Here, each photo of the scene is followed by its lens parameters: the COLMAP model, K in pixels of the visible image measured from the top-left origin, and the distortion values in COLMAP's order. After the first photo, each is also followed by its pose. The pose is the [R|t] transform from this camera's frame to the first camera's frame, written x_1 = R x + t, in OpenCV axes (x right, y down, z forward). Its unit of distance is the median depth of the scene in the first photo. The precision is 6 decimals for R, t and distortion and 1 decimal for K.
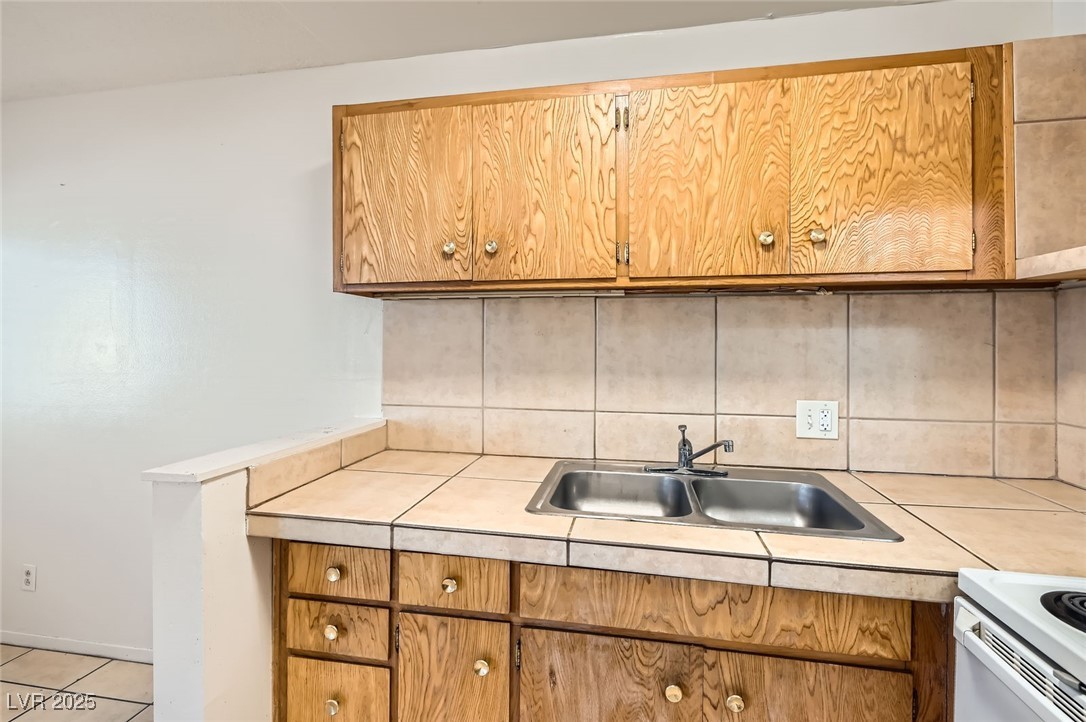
lens RADIAL K [[518.2, 0, 541.4], [0, 518.2, 337.9], [0, 0, 1]] dist [-0.002347, -0.000951]
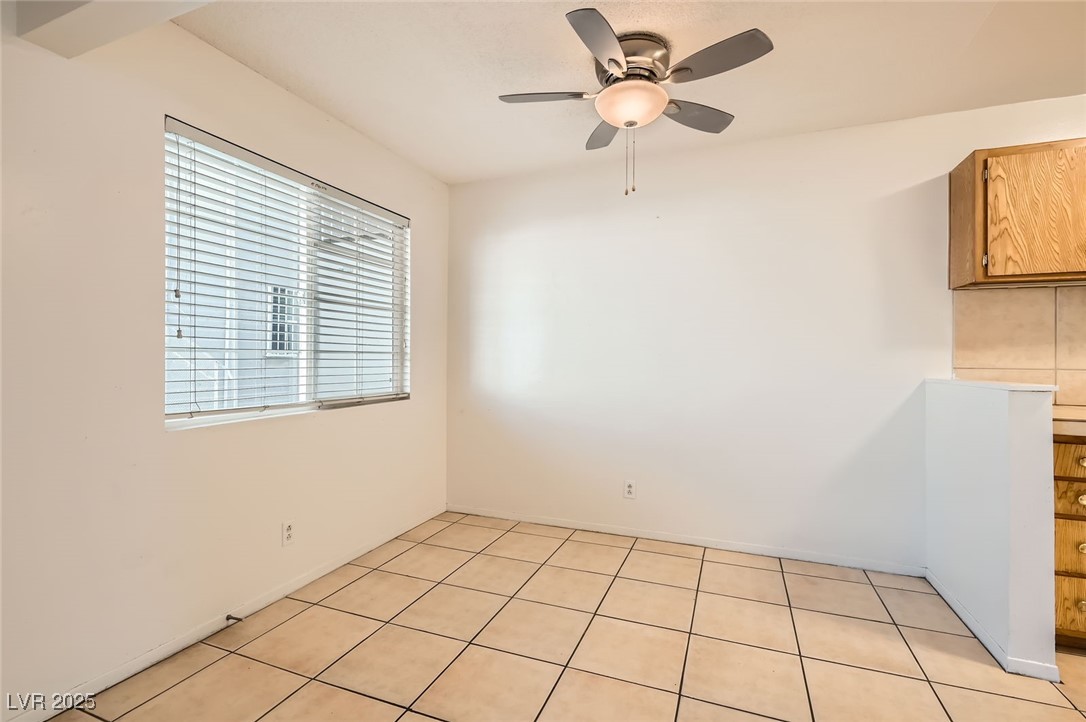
lens RADIAL K [[499.6, 0, 541.5], [0, 499.6, 356.9], [0, 0, 1]] dist [0.003026, -0.004494]
pose [[0.982152, 0.005687, -0.188003, -1.413105], [-0.004028, 0.999950, 0.009206, 0.116939], [0.188046, -0.008285, 0.982125, -0.609653]]
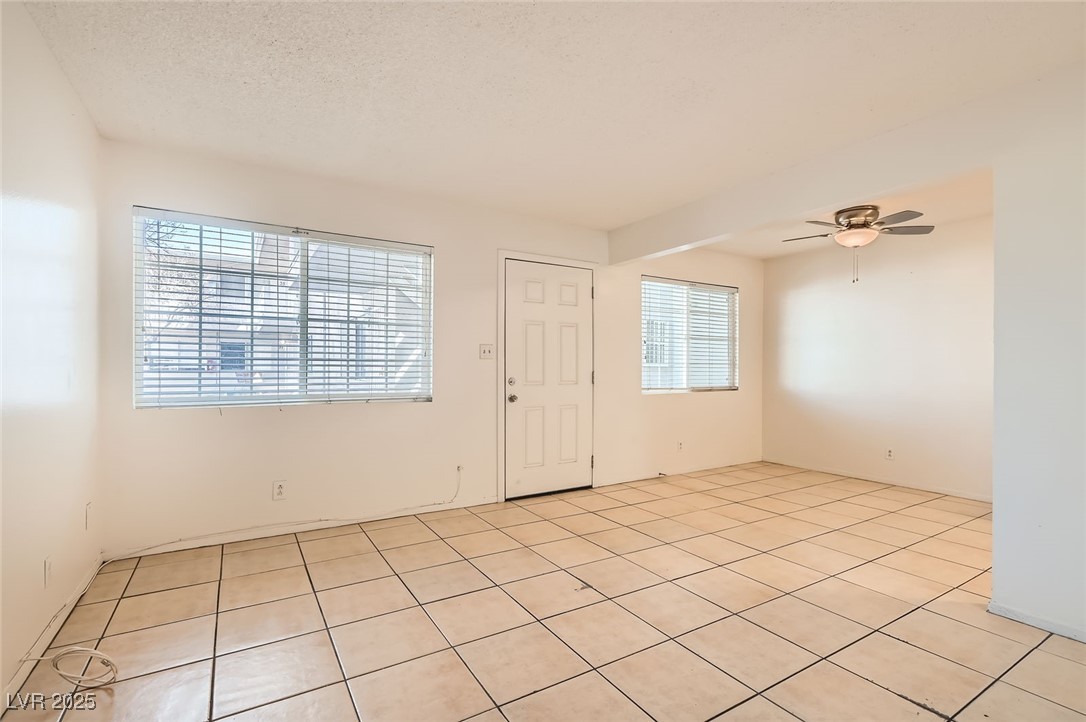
lens RADIAL K [[498.7, 0, 533.1], [0, 498.7, 364.4], [0, 0, 1]] dist [0.001088, -0.000147]
pose [[0.663592, 0.002362, -0.748091, -0.599694], [0.003804, 0.999971, 0.006532, 0.095251], [0.748085, -0.007180, 0.663564, -2.232387]]
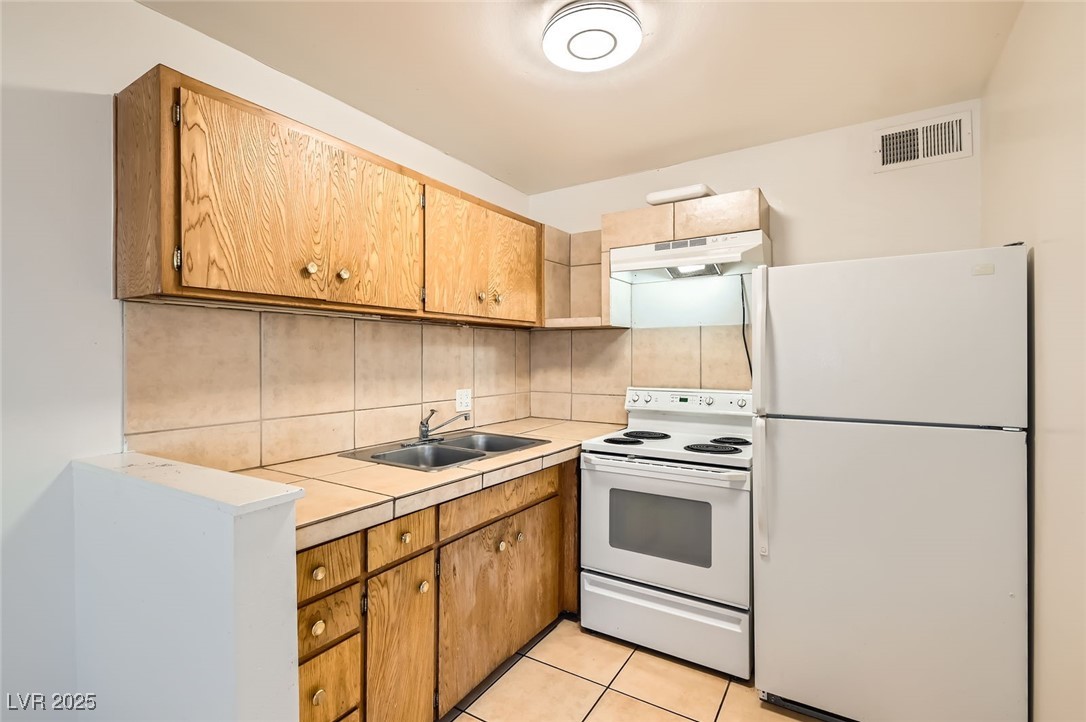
lens RADIAL K [[499.6, 0, 541.5], [0, 499.6, 356.9], [0, 0, 1]] dist [0.003026, -0.004494]
pose [[0.362298, -0.003476, 0.932056, -0.991471], [-0.006612, 0.999958, 0.006300, 0.002367], [-0.932039, -0.008445, 0.362260, 0.172178]]
